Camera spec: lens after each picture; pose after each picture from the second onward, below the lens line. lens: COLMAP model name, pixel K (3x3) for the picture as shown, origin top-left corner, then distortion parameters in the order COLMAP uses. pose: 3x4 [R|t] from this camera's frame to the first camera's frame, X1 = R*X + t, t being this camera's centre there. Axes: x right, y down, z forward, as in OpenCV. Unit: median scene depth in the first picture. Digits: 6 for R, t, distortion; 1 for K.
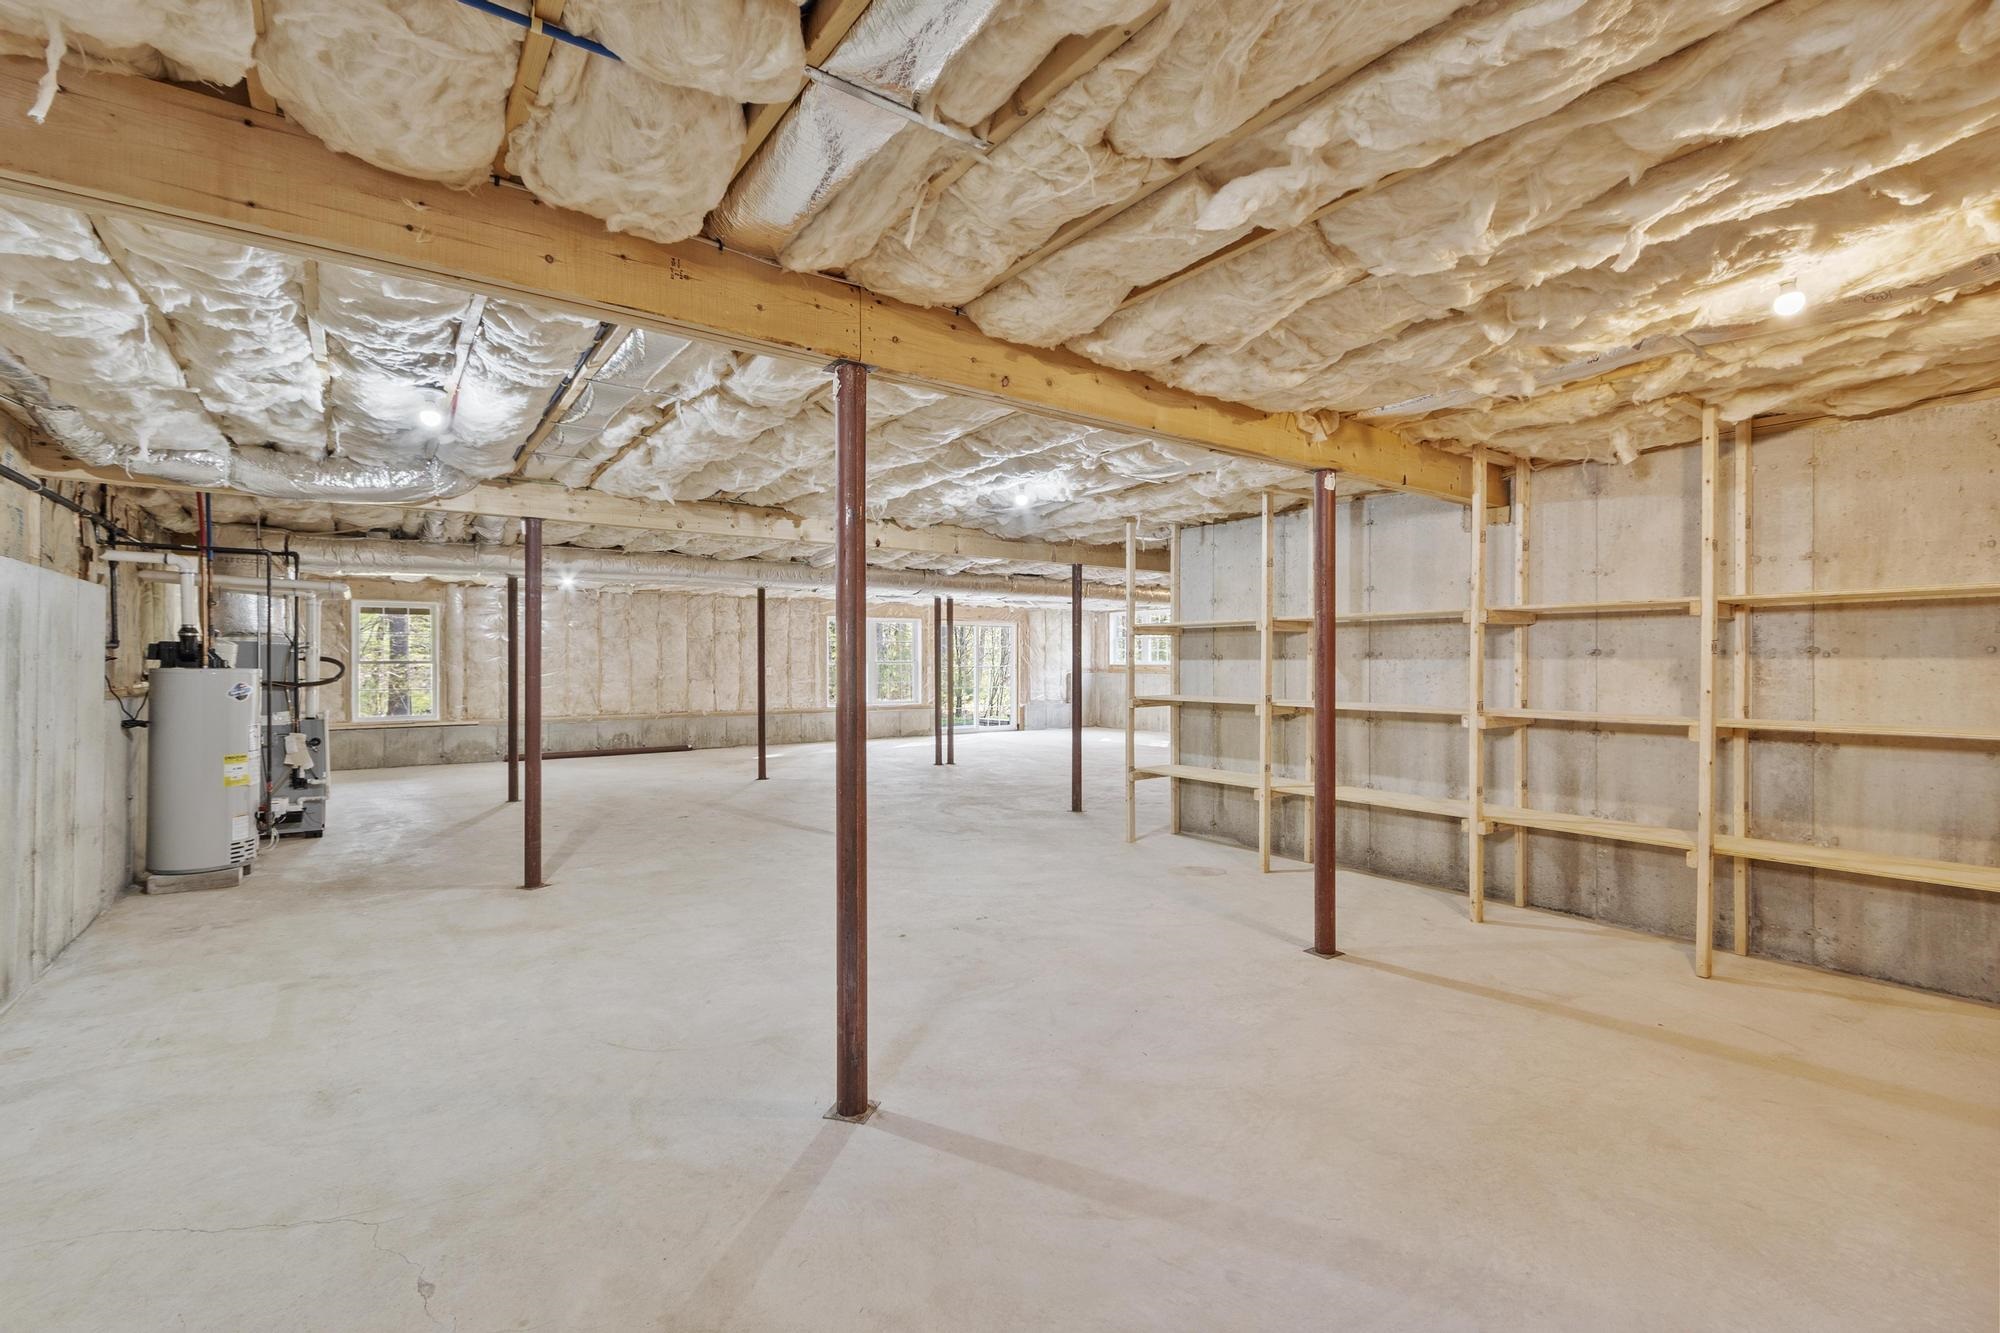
lens RADIAL K [[882.1, 0, 996.8], [0, 882.1, 661.6], [0, 0, 1]] dist [-0.000049, 0.002113]
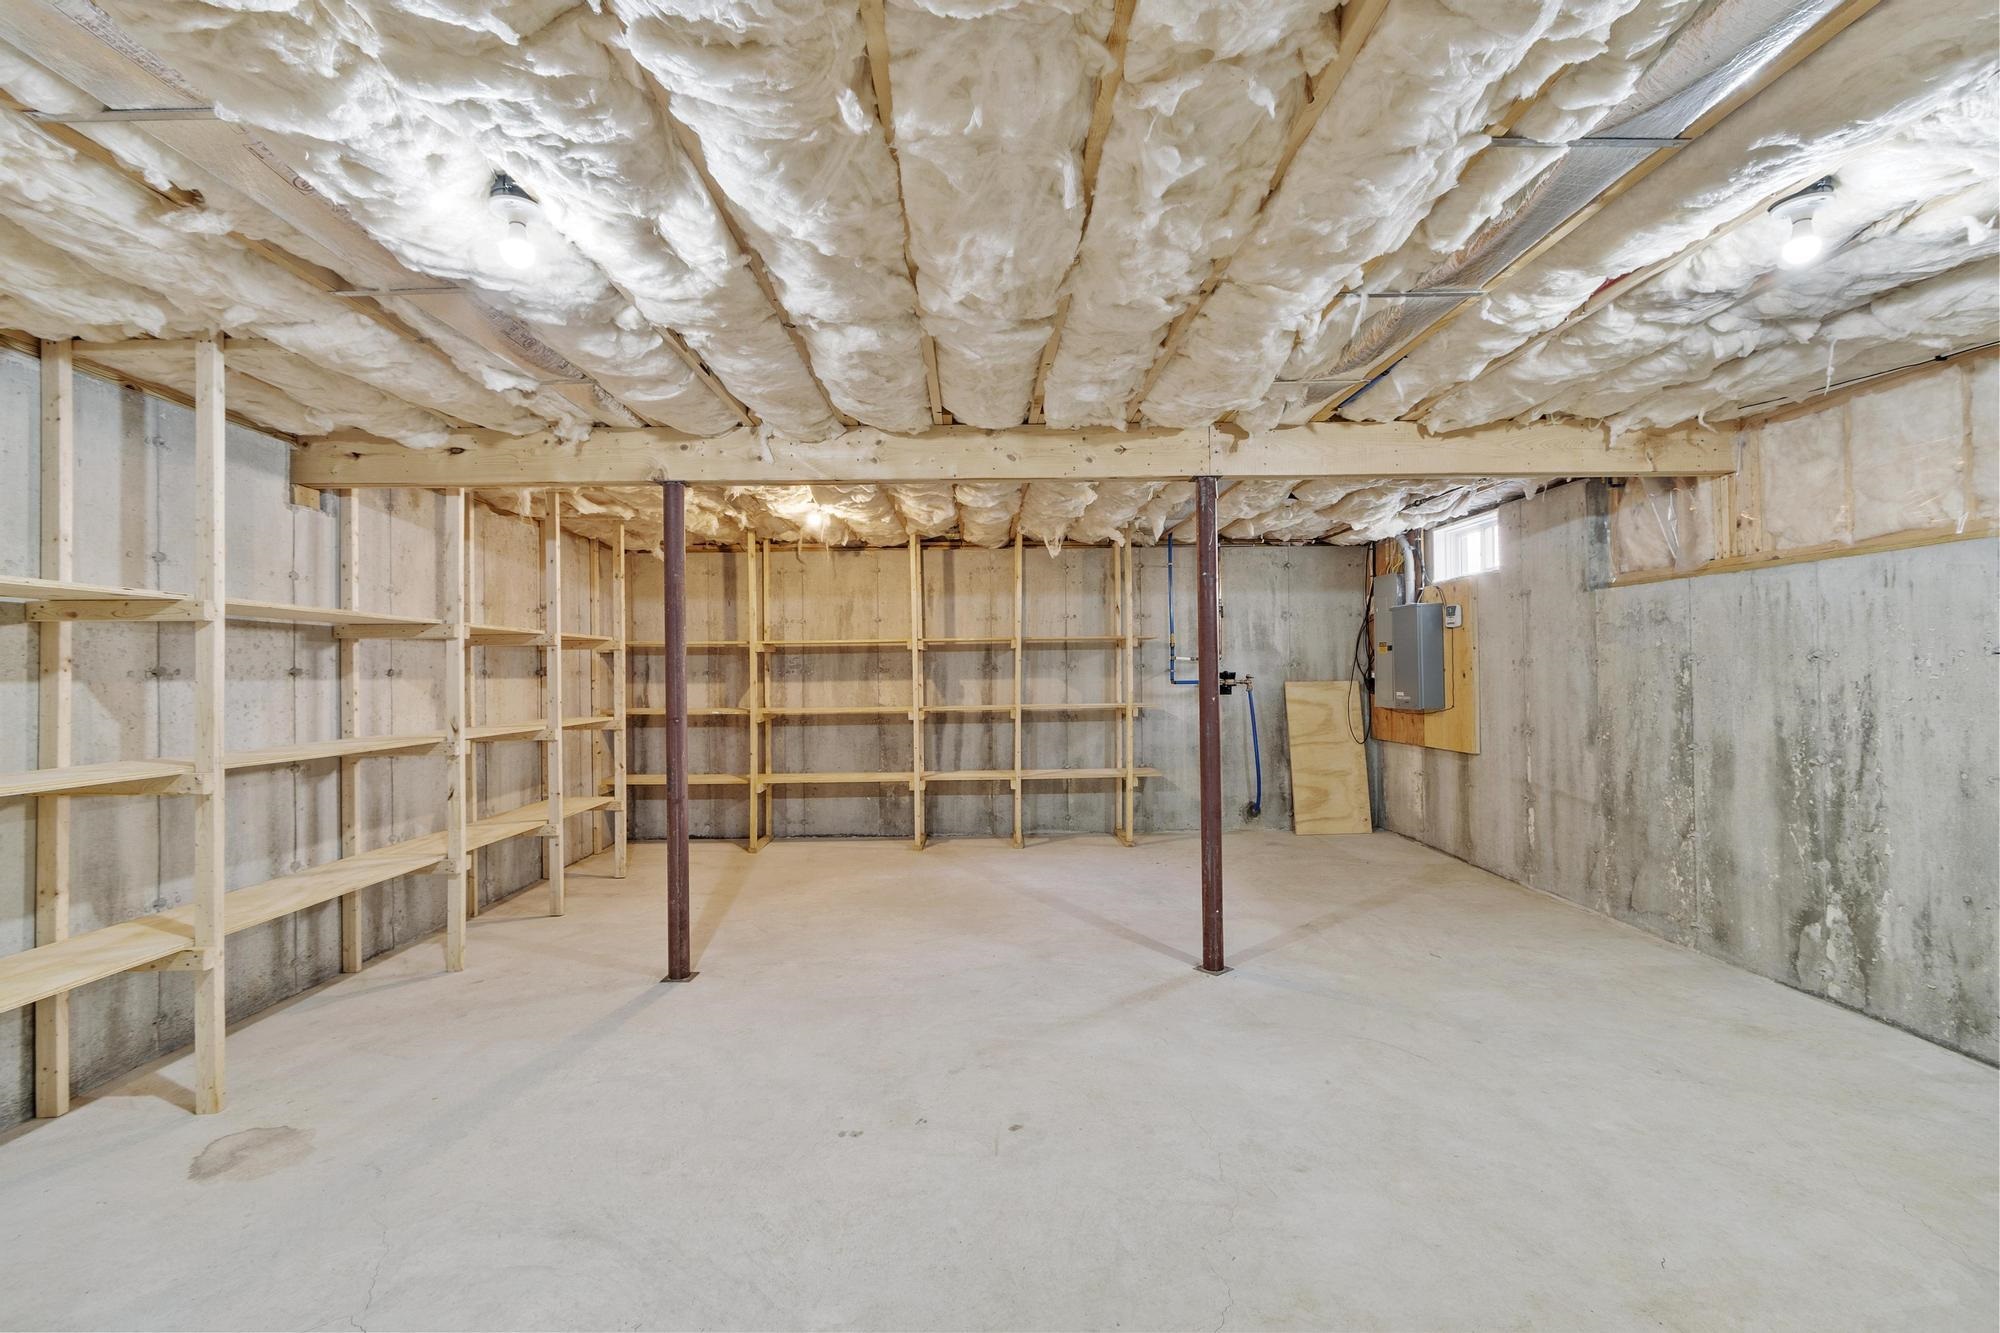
lens RADIAL K [[882.1, 0, 994.3], [0, 882.1, 667.7], [0, 0, 1]] dist [-0.000049, 0.002113]
pose [[-0.821835, 0.016752, 0.569479, -0.483619], [0.014767, 0.999858, -0.008102, 0.002068], [-0.569534, 0.001751, -0.821966, 1.640698]]
